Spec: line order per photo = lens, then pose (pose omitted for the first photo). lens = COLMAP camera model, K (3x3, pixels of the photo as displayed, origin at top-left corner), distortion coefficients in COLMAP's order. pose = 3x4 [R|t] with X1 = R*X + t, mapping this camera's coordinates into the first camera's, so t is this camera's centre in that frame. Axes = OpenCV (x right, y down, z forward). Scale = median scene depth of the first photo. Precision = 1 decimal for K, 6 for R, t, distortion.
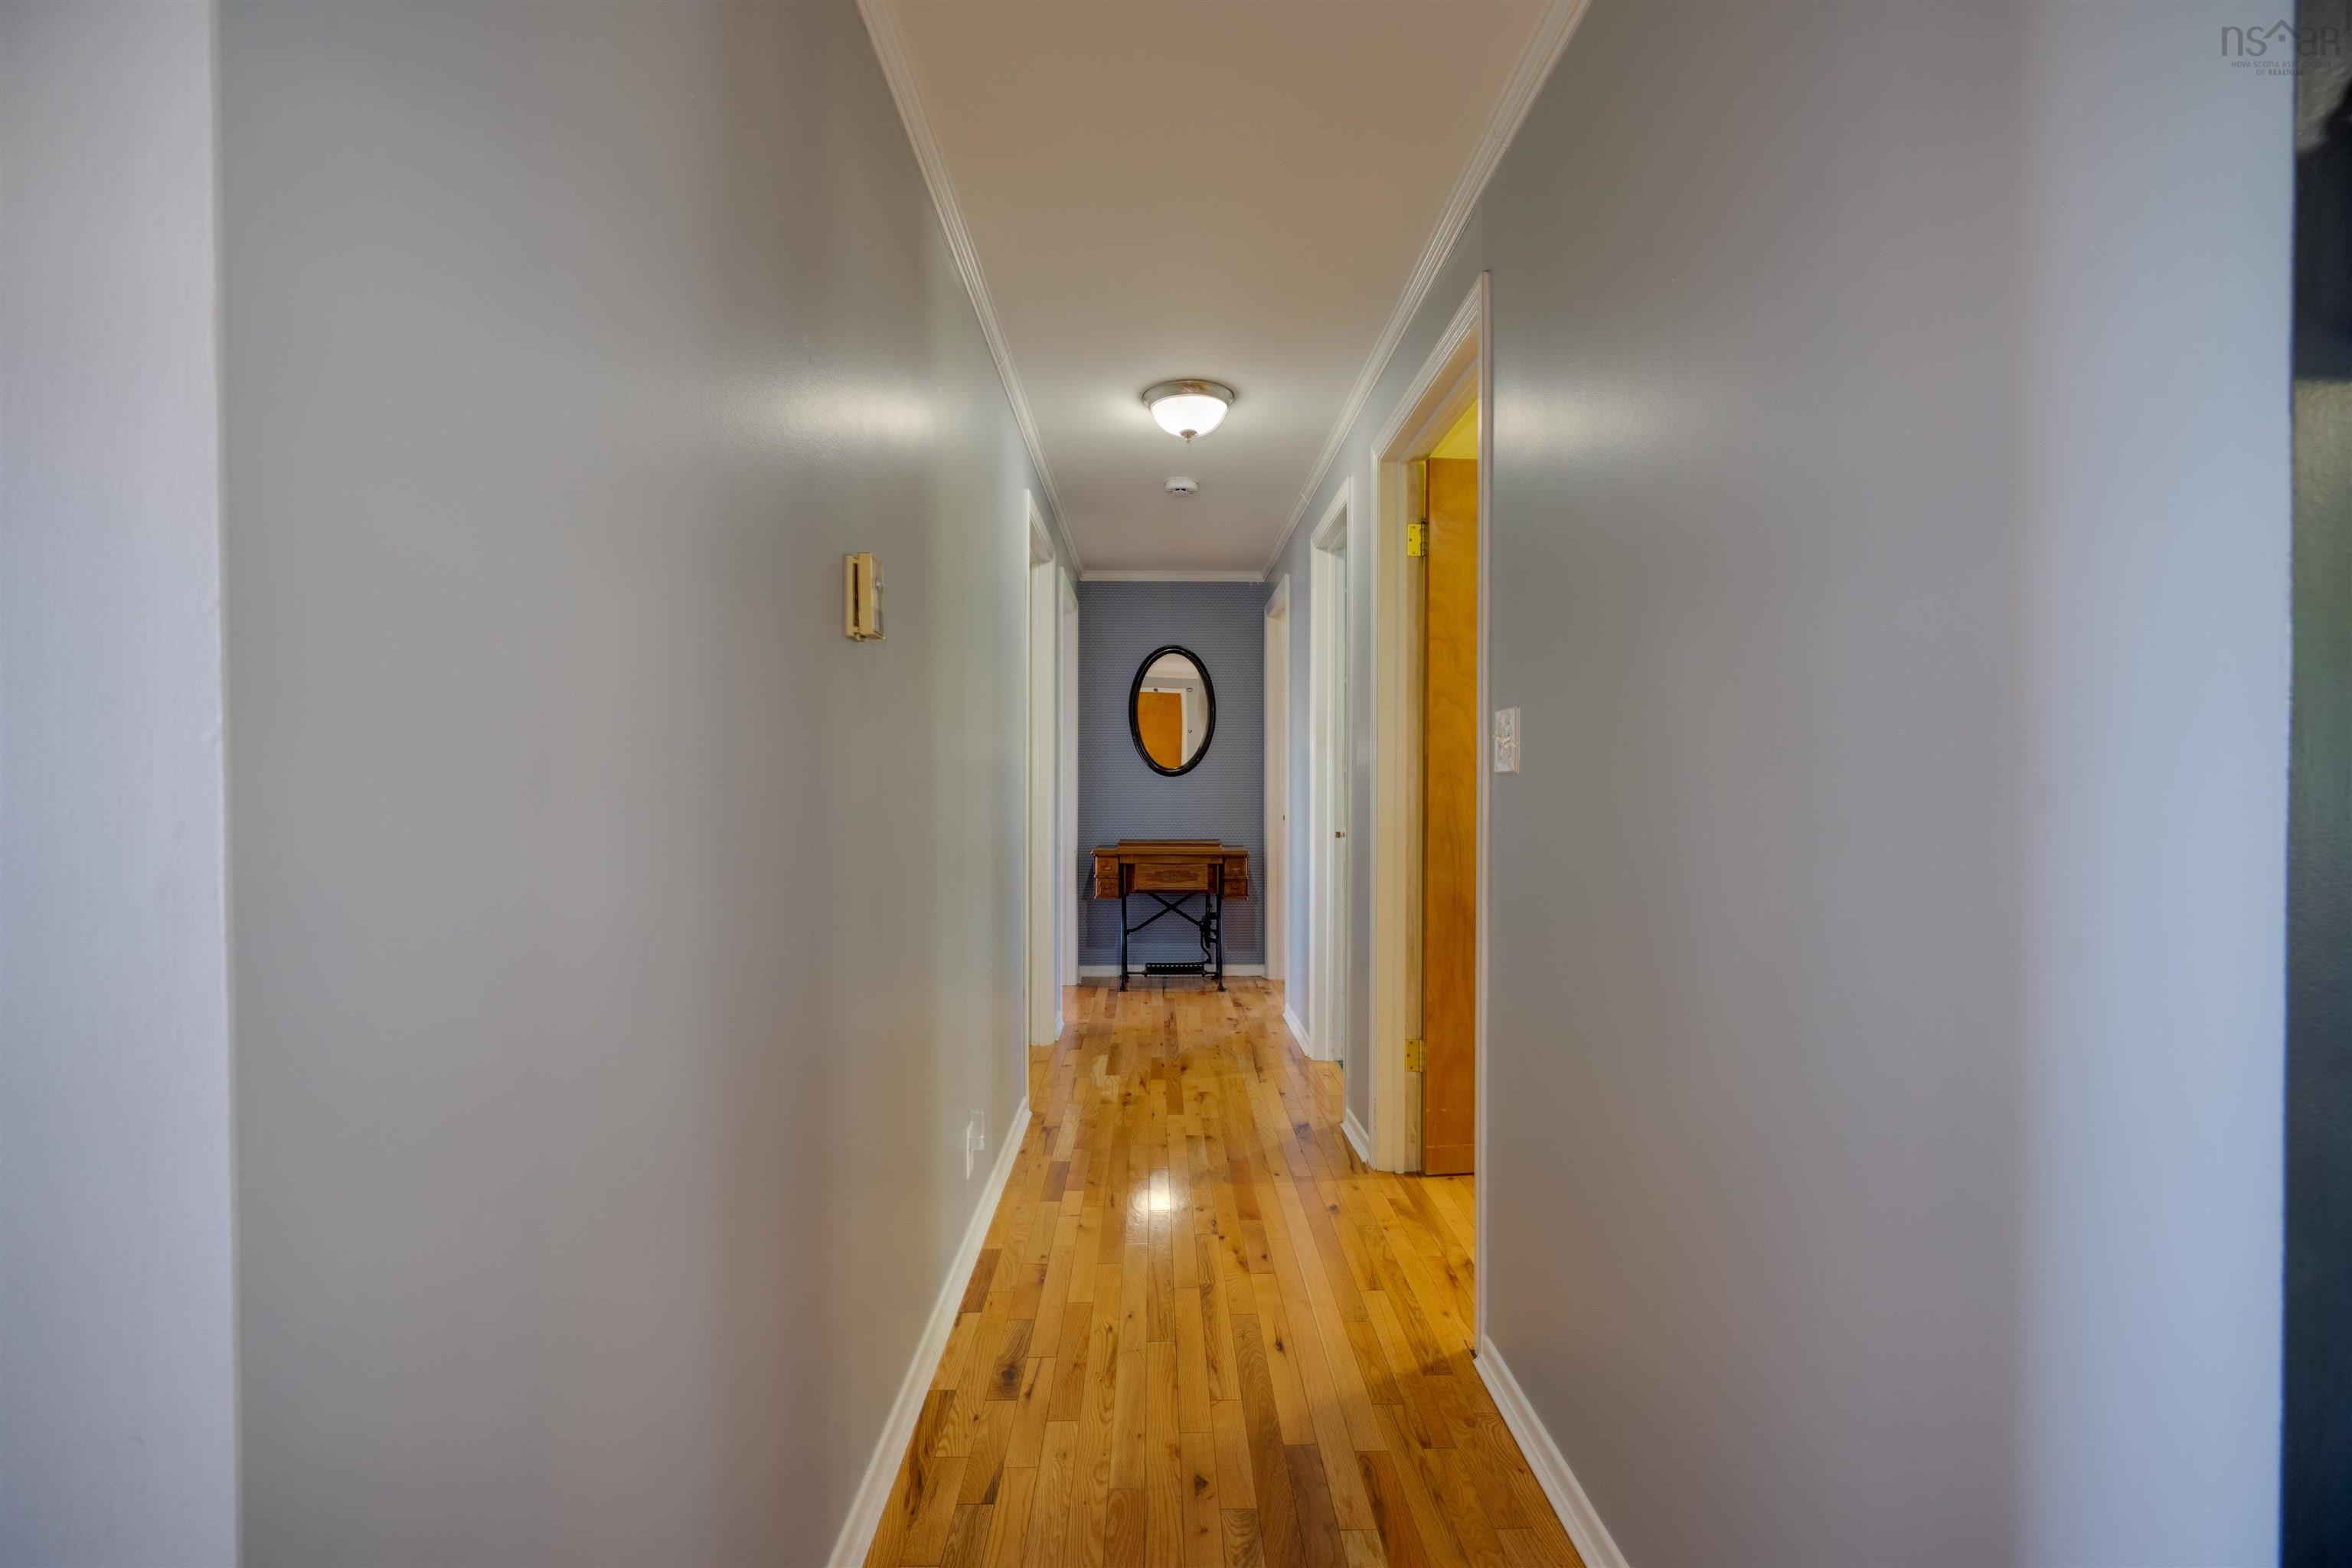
lens RADIAL K [[1053.1, 0, 1178.0], [0, 1053.1, 800.3], [0, 0, 1]] dist [-0.008092, 0.002514]
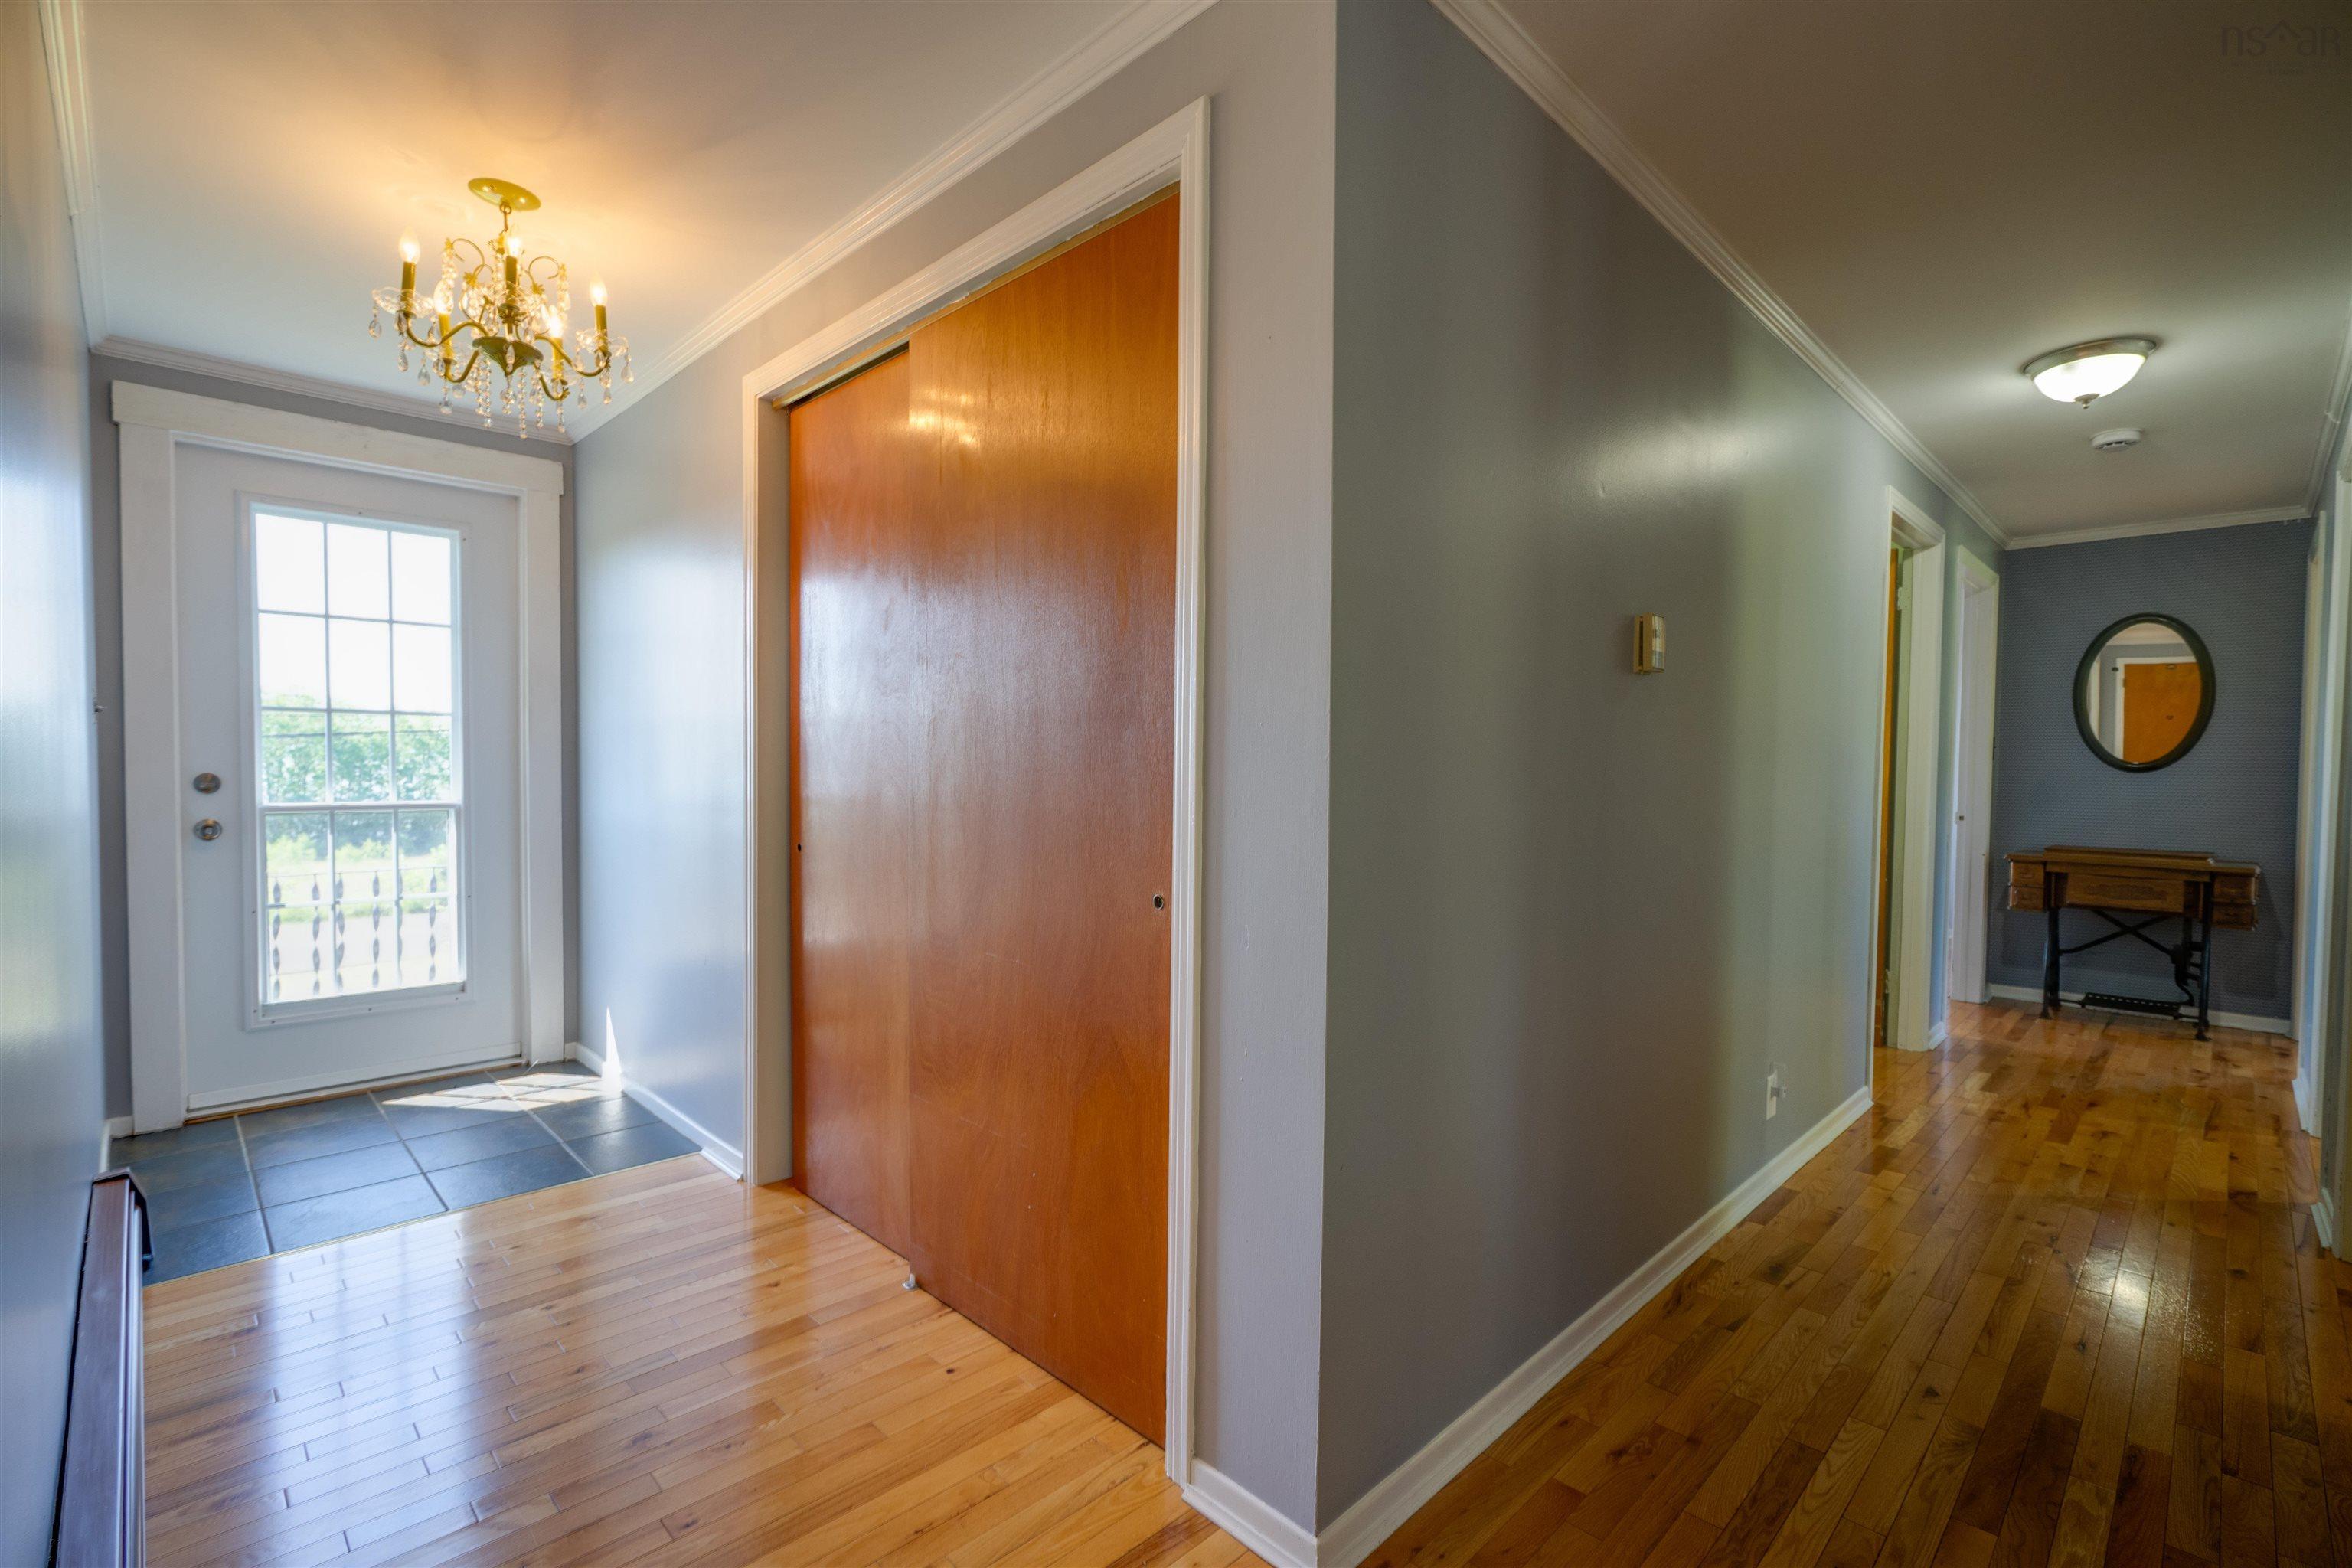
lens RADIAL K [[1053.1, 0, 1185.4], [0, 1053.1, 796.6], [0, 0, 1]] dist [-0.008092, 0.002514]
pose [[0.688774, 0.027728, -0.724445, 0.081397], [-0.023762, 0.999595, 0.015667, 0.001316], [0.724586, 0.006423, 0.689154, -0.113390]]
